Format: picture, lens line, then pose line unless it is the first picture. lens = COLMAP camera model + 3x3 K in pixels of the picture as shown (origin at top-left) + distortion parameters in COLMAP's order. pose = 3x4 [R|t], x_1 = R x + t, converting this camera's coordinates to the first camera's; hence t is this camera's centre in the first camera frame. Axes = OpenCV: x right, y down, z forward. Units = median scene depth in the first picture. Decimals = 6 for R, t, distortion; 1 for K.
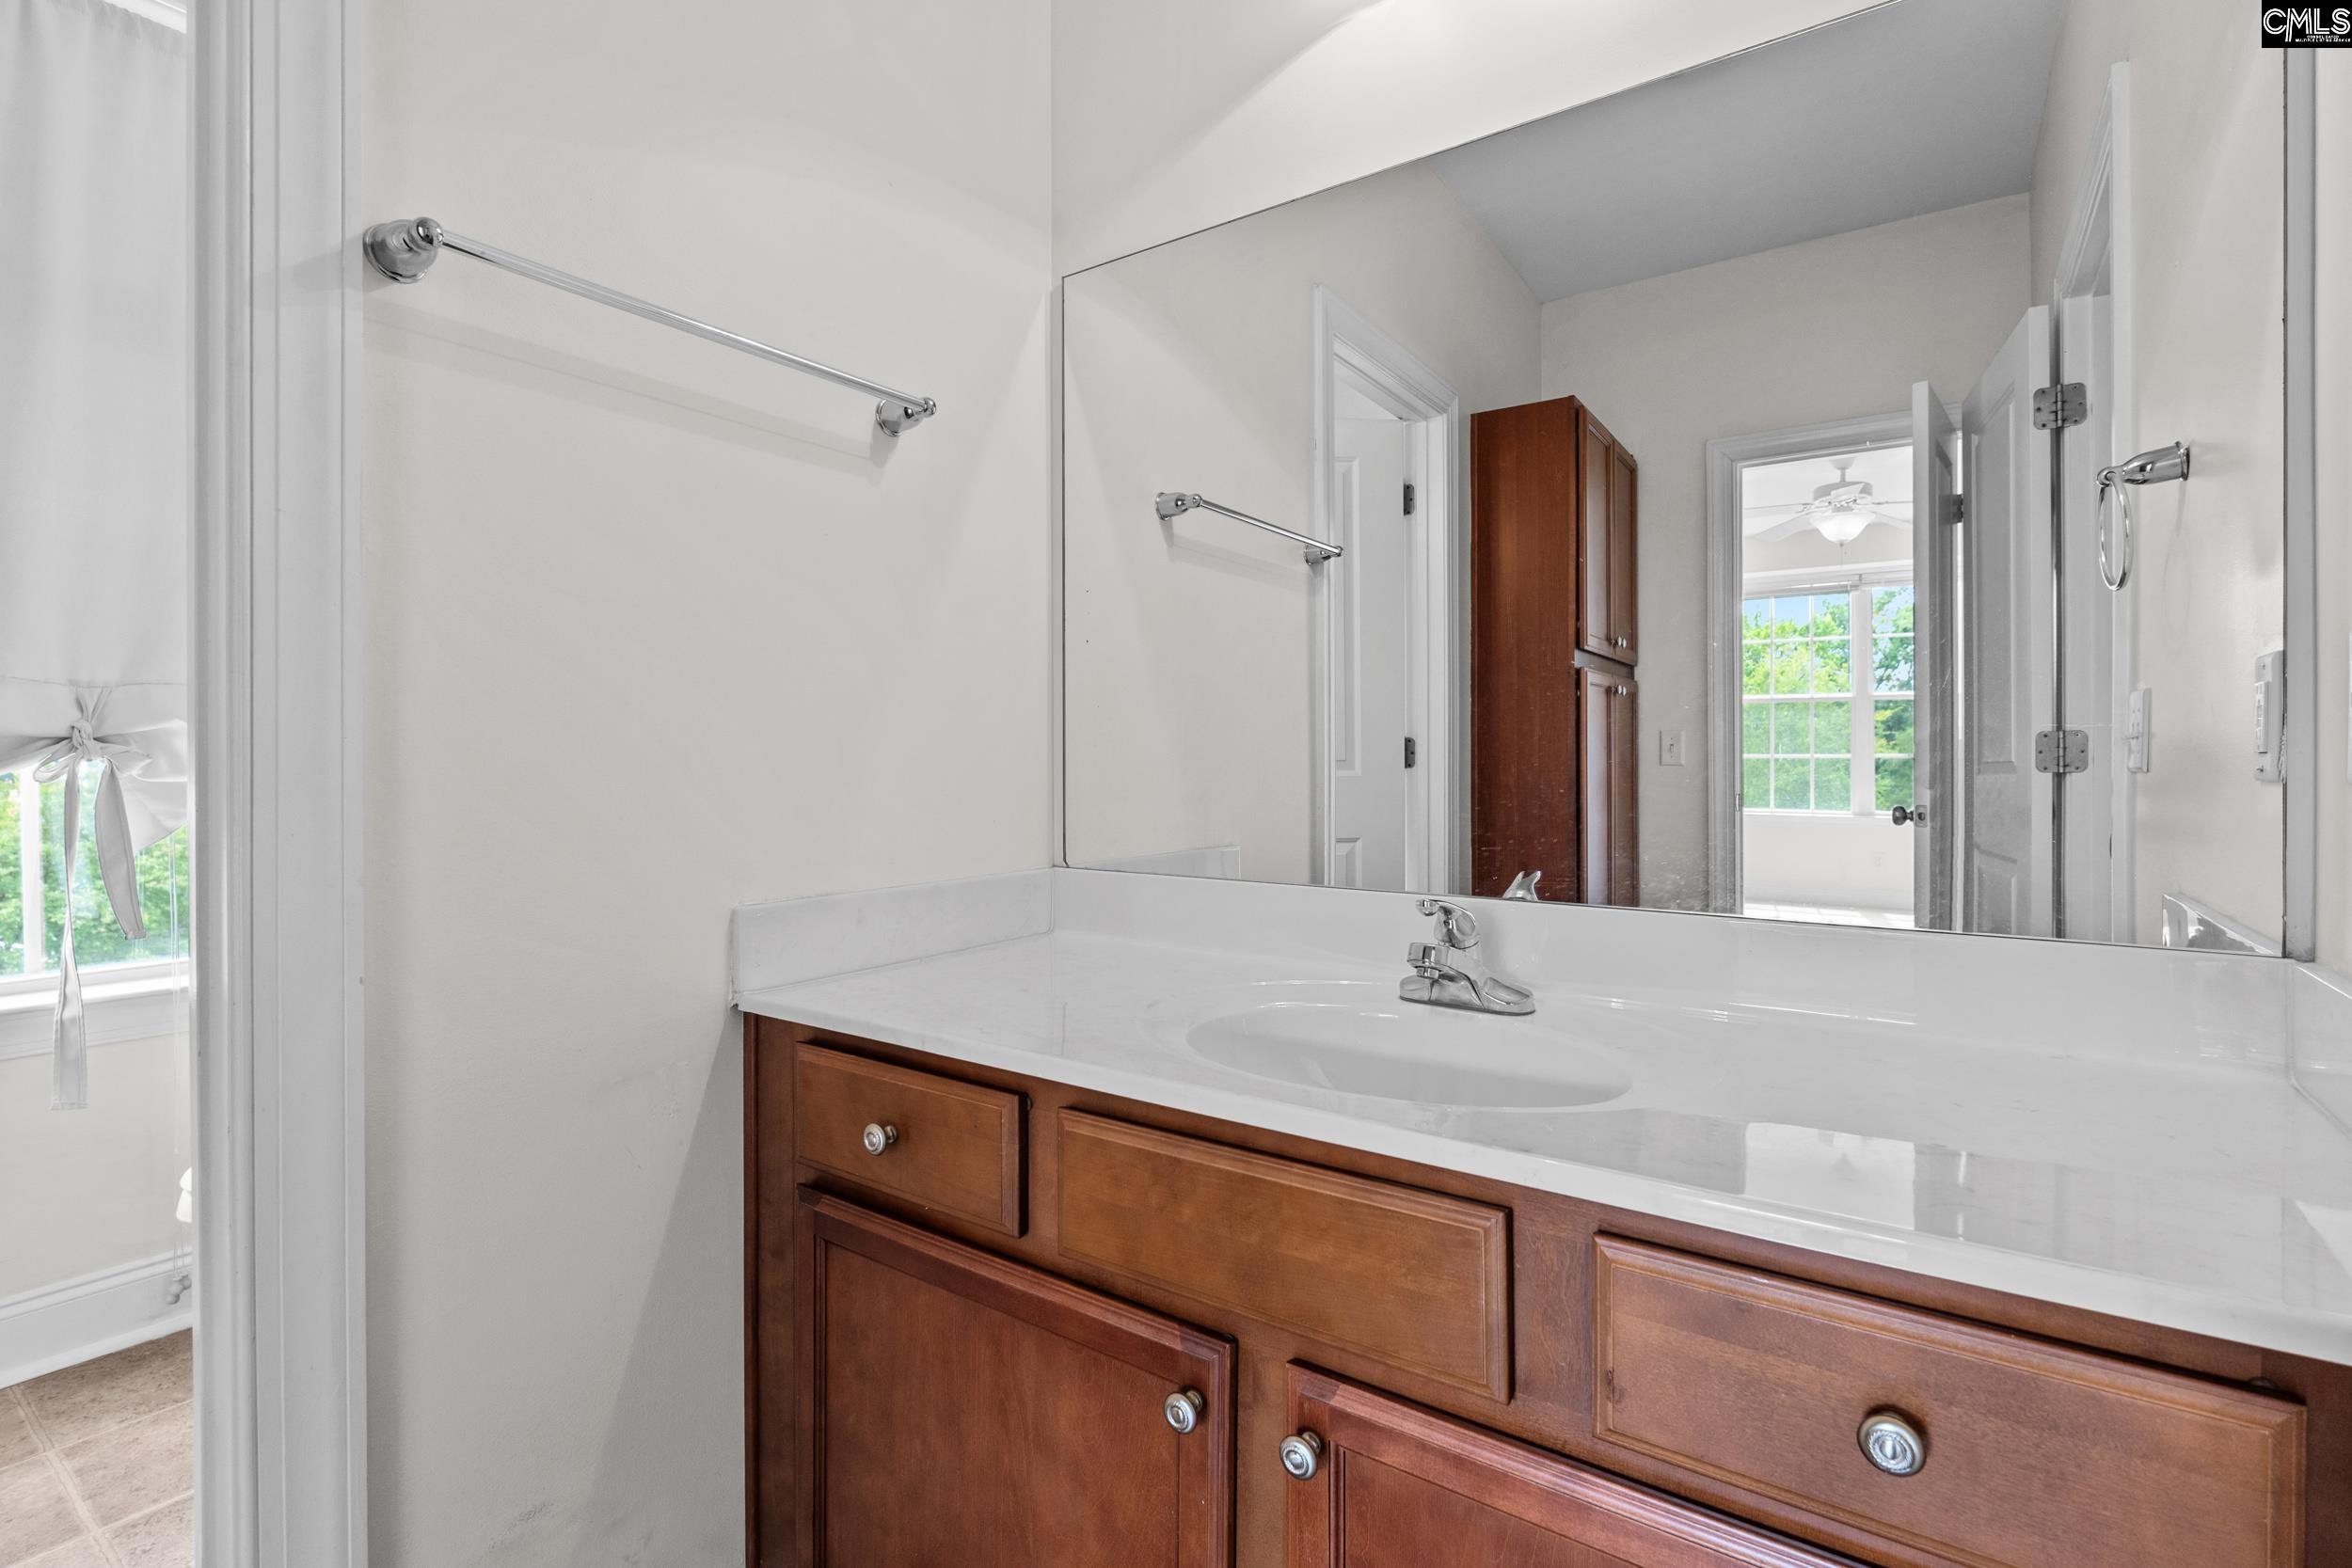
lens RADIAL K [[1085.7, 0, 1181.1], [0, 1085.7, 775.6], [0, 0, 1]] dist [-0.003177, -0.000519]
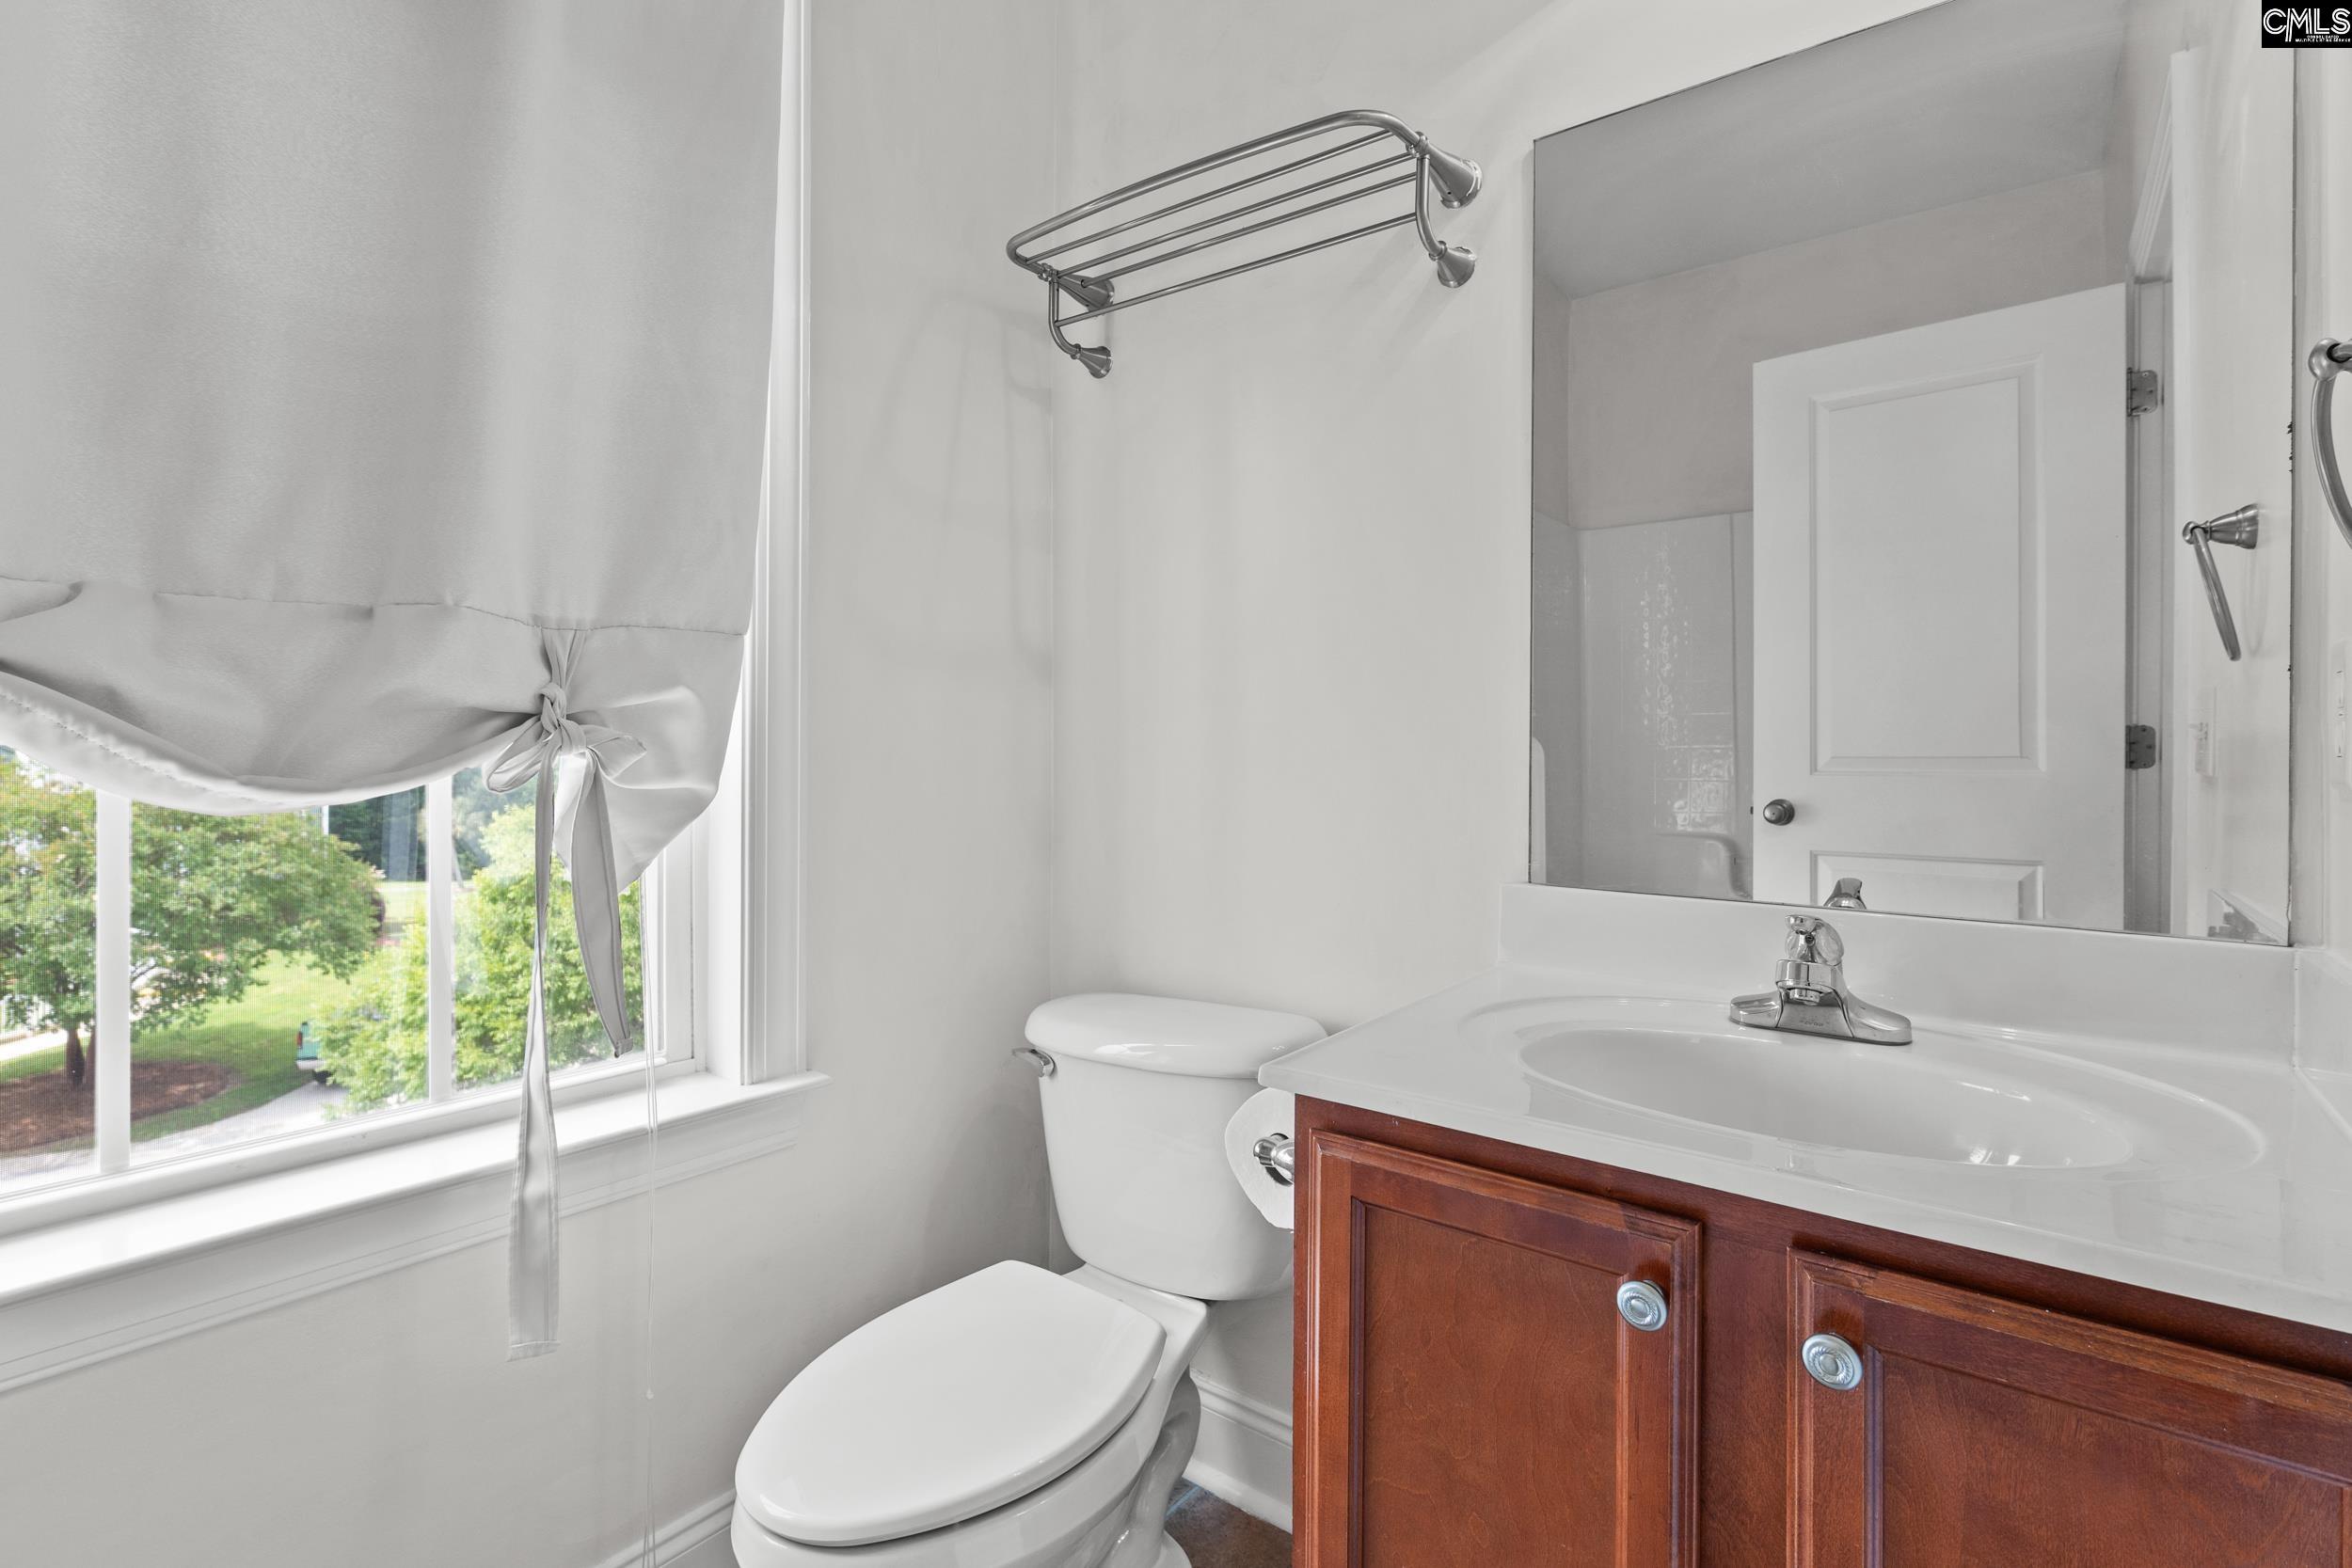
lens RADIAL K [[1006.4, 0, 1182.5], [0, 1006.4, 778.3], [0, 0, 1]] dist [0.000047, -0.000288]
pose [[0.999990, 0.004010, 0.001950, -0.393684], [-0.004035, 0.999908, 0.012925, -0.005397], [-0.001898, -0.012933, 0.999915, 0.266026]]
